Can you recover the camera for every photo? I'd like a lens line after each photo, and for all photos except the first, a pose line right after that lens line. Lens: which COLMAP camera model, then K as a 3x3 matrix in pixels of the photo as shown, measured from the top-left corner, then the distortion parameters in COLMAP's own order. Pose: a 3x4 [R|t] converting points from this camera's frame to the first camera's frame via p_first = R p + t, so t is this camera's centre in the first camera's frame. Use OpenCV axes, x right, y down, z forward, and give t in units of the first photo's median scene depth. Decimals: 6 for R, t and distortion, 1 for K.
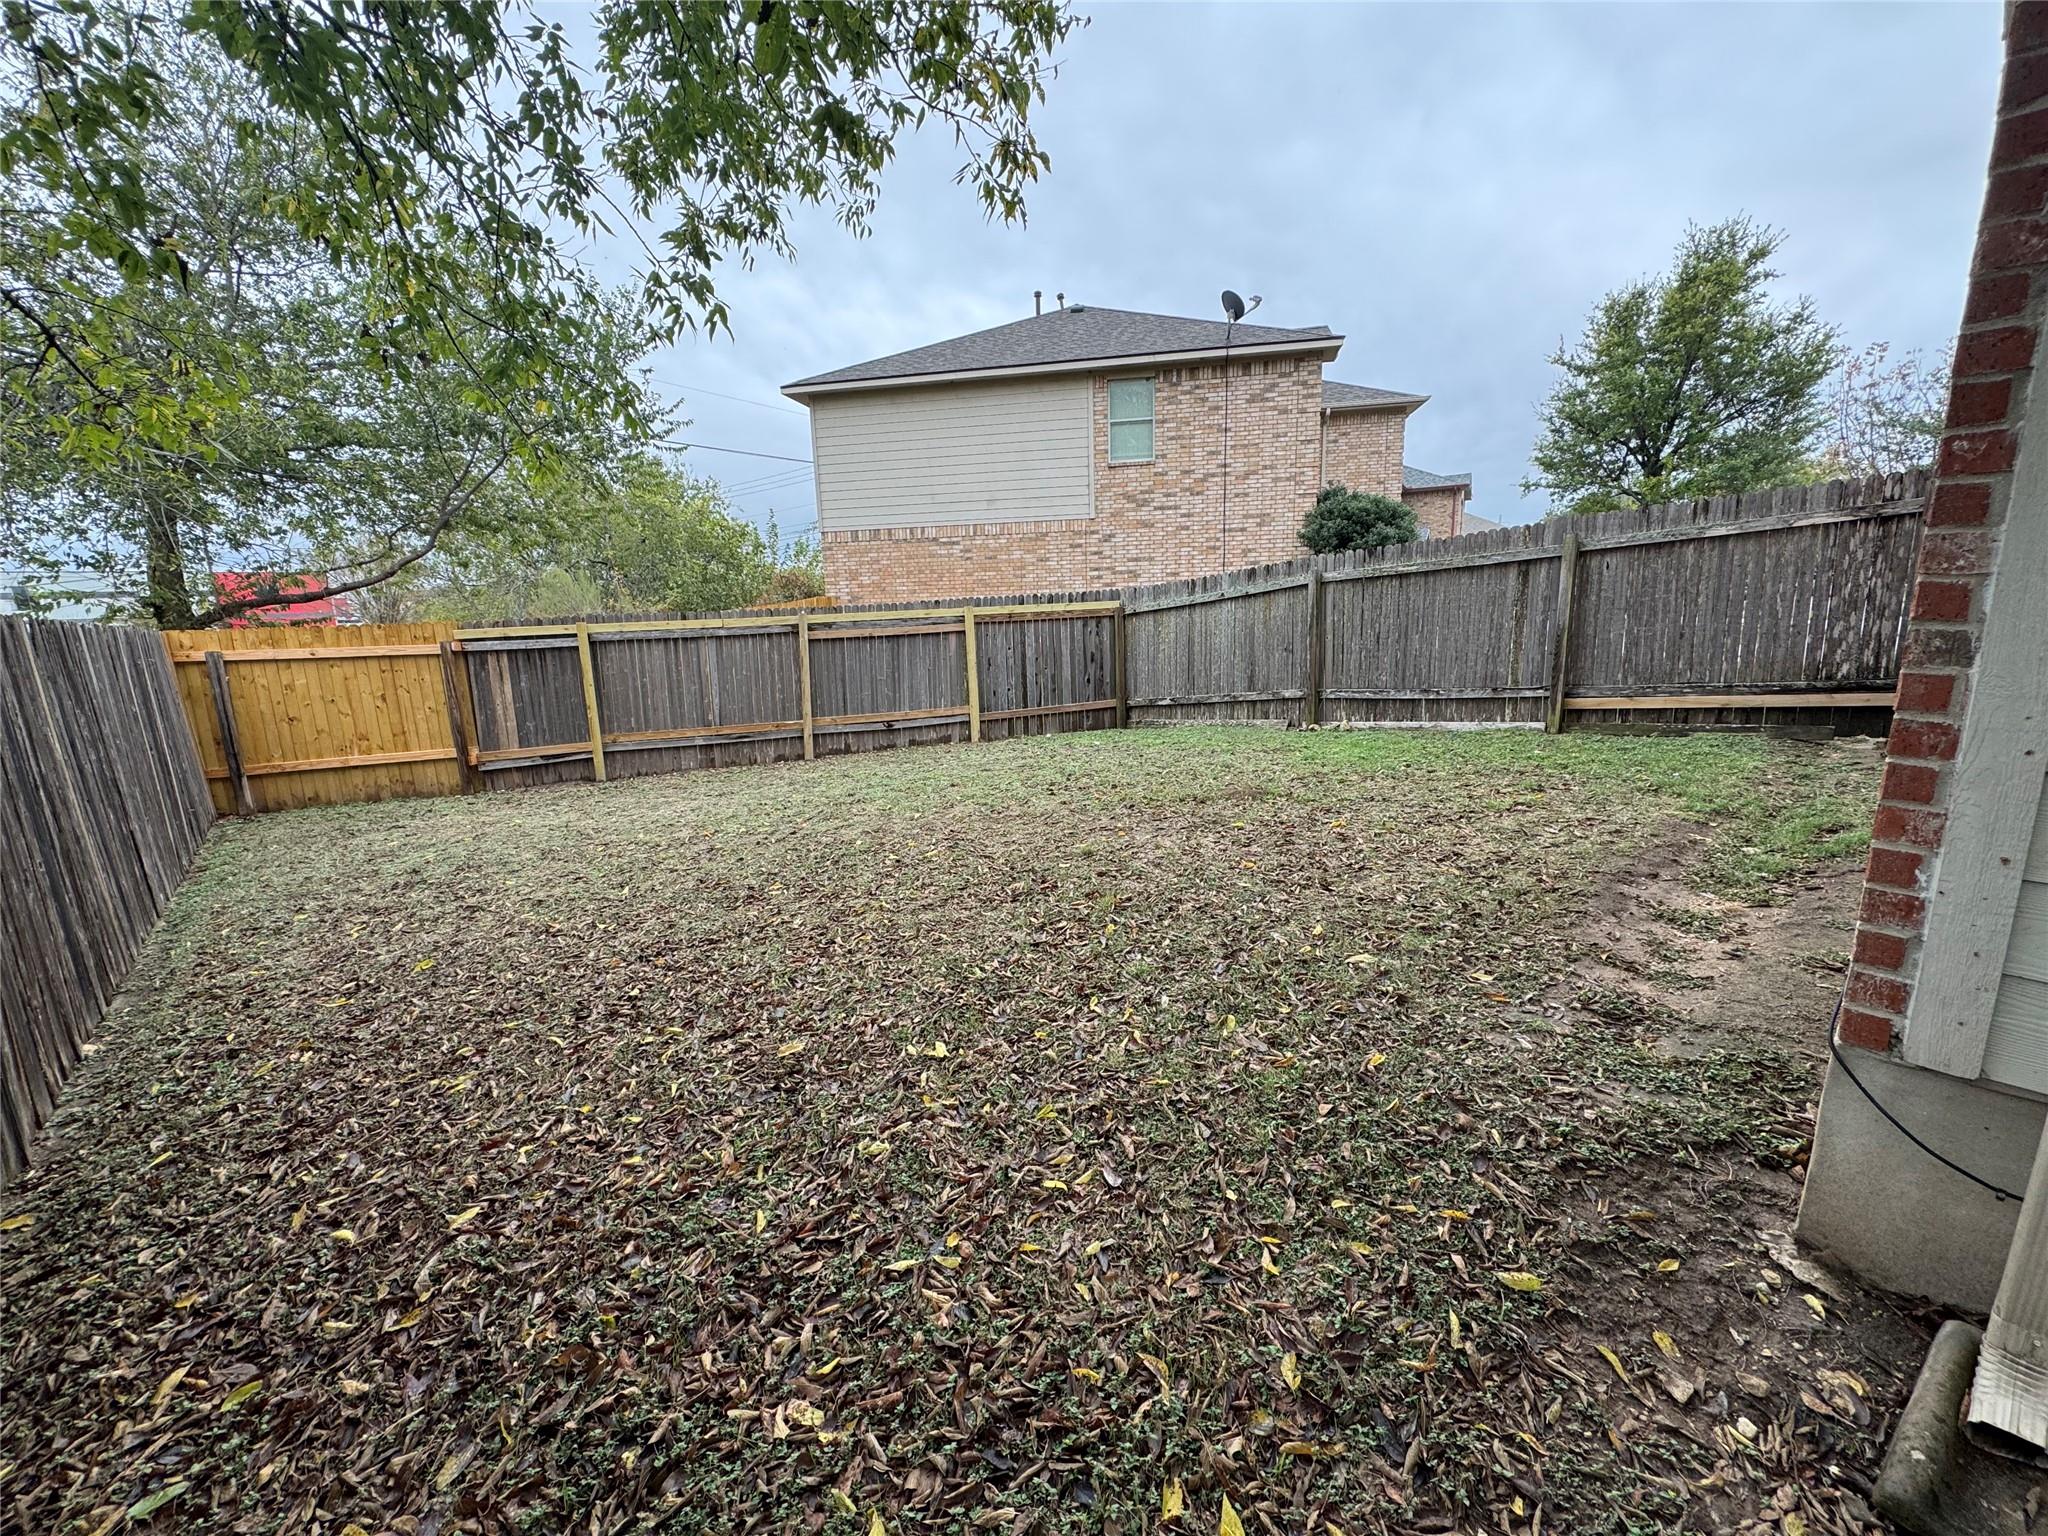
lens RADIAL K [[817.3, 0, 1024.0], [0, 817.3, 768.0], [0, 0, 1]] dist [-0.001988, 0.000481]
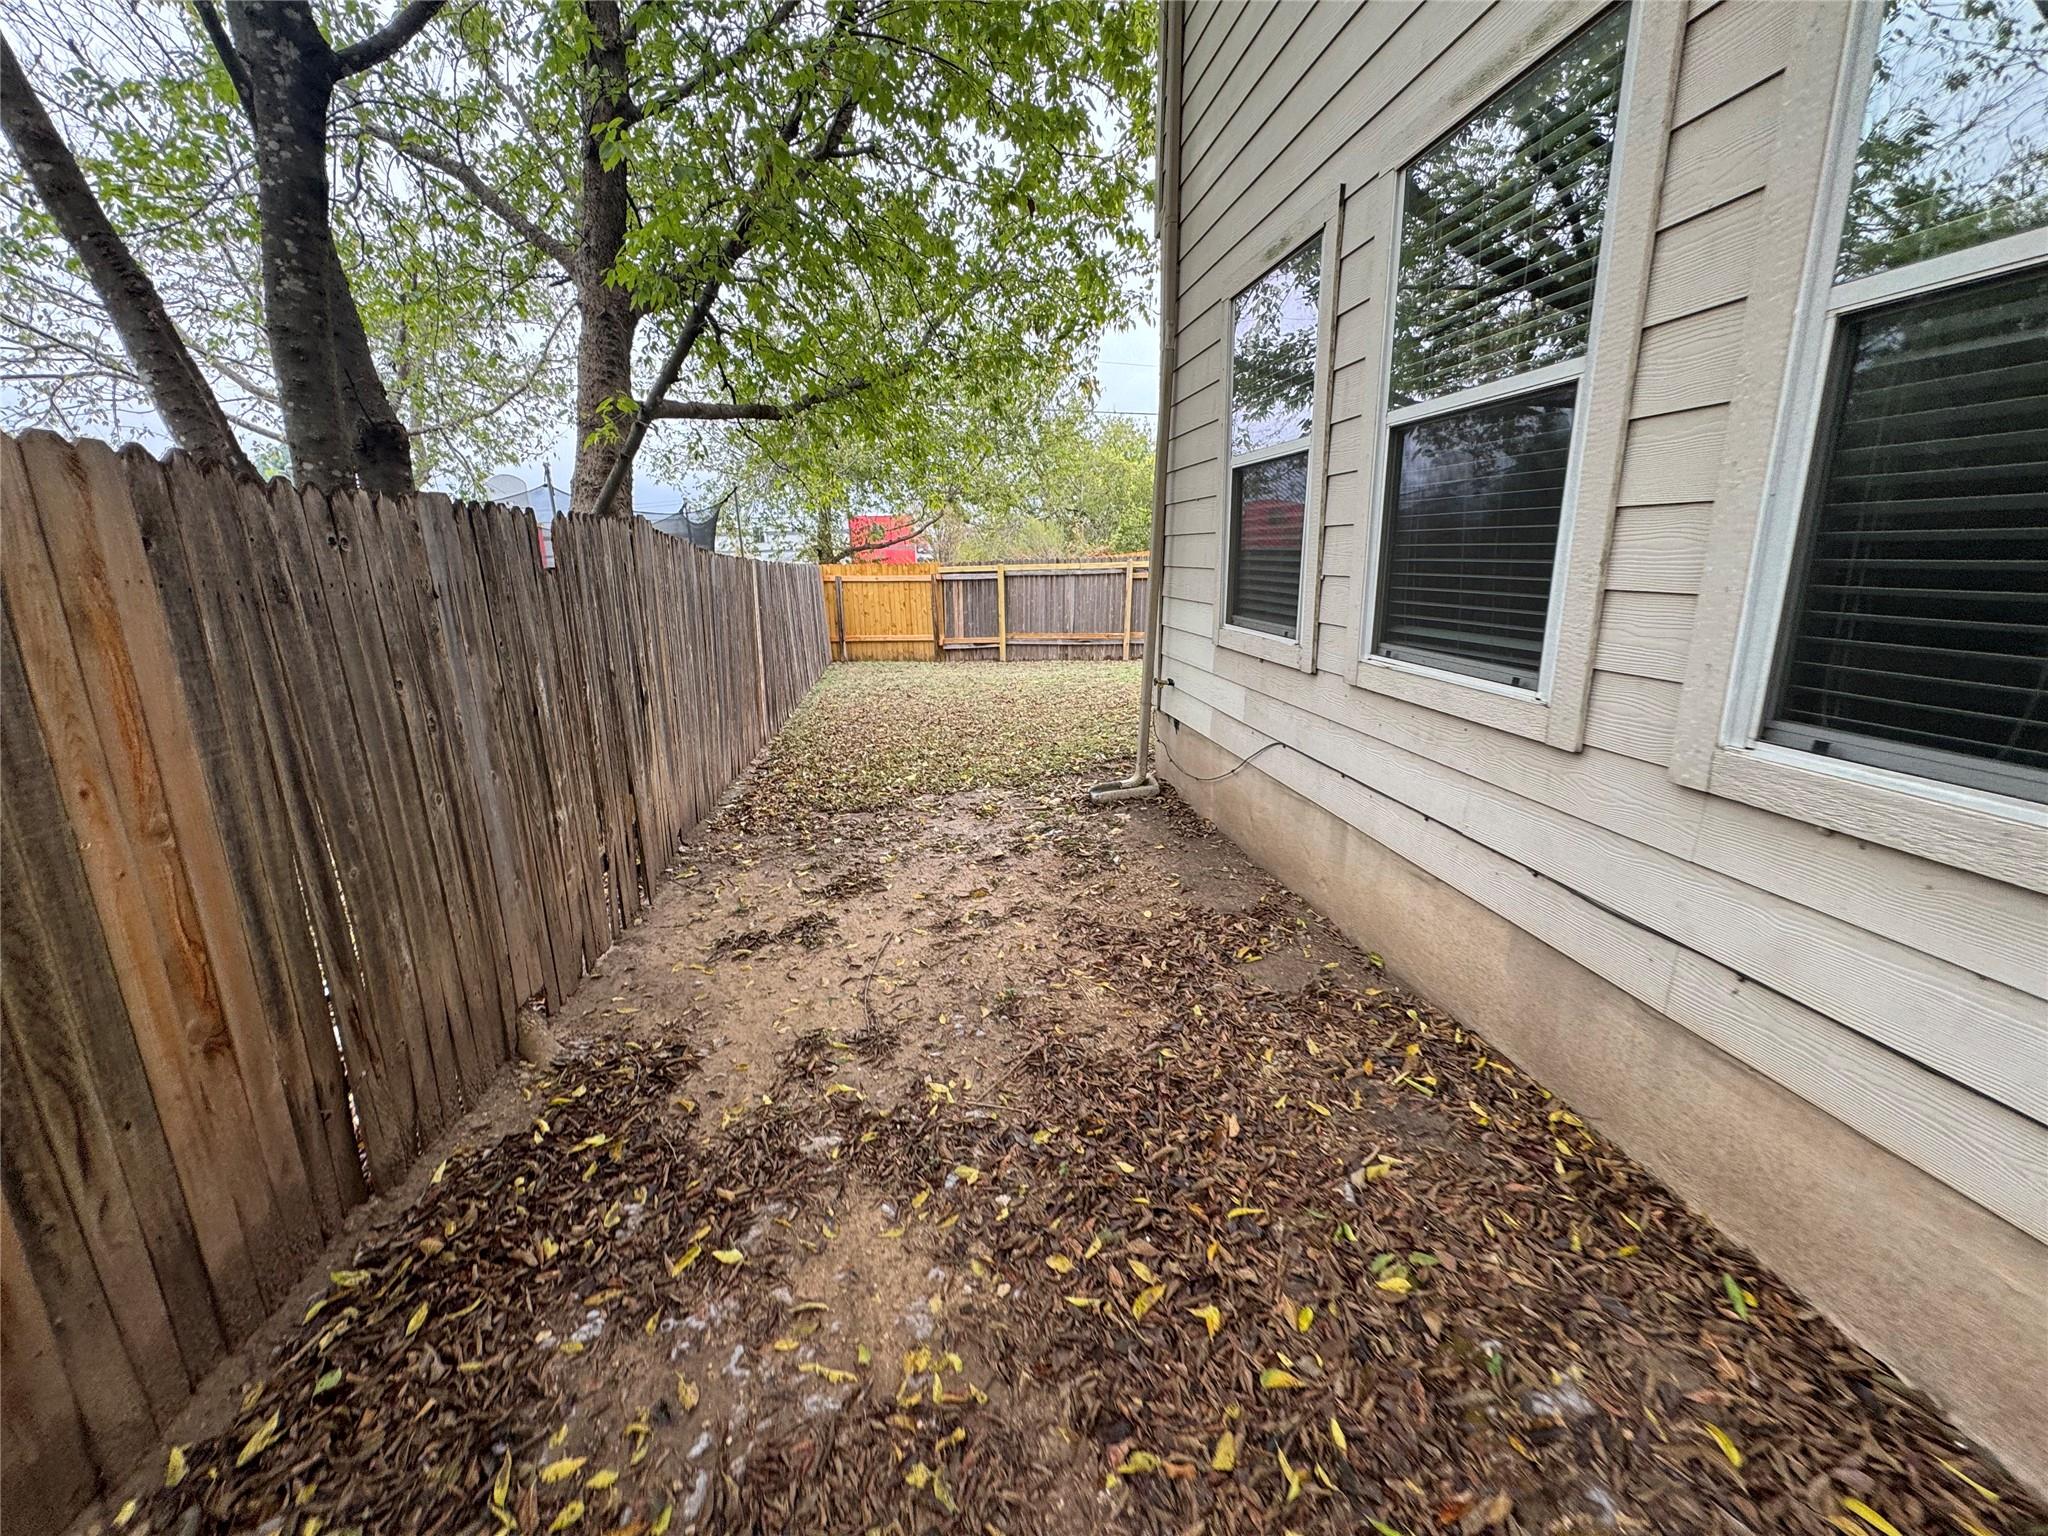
lens RADIAL K [[817.3, 0, 1024.0], [0, 817.3, 768.0], [0, 0, 1]] dist [-0.001988, 0.000481]
pose [[0.843884, 0.148005, -0.515708, 0.418632], [-0.109921, 0.988503, 0.103824, 0.054816], [0.525146, -0.030929, 0.850450, -0.406504]]
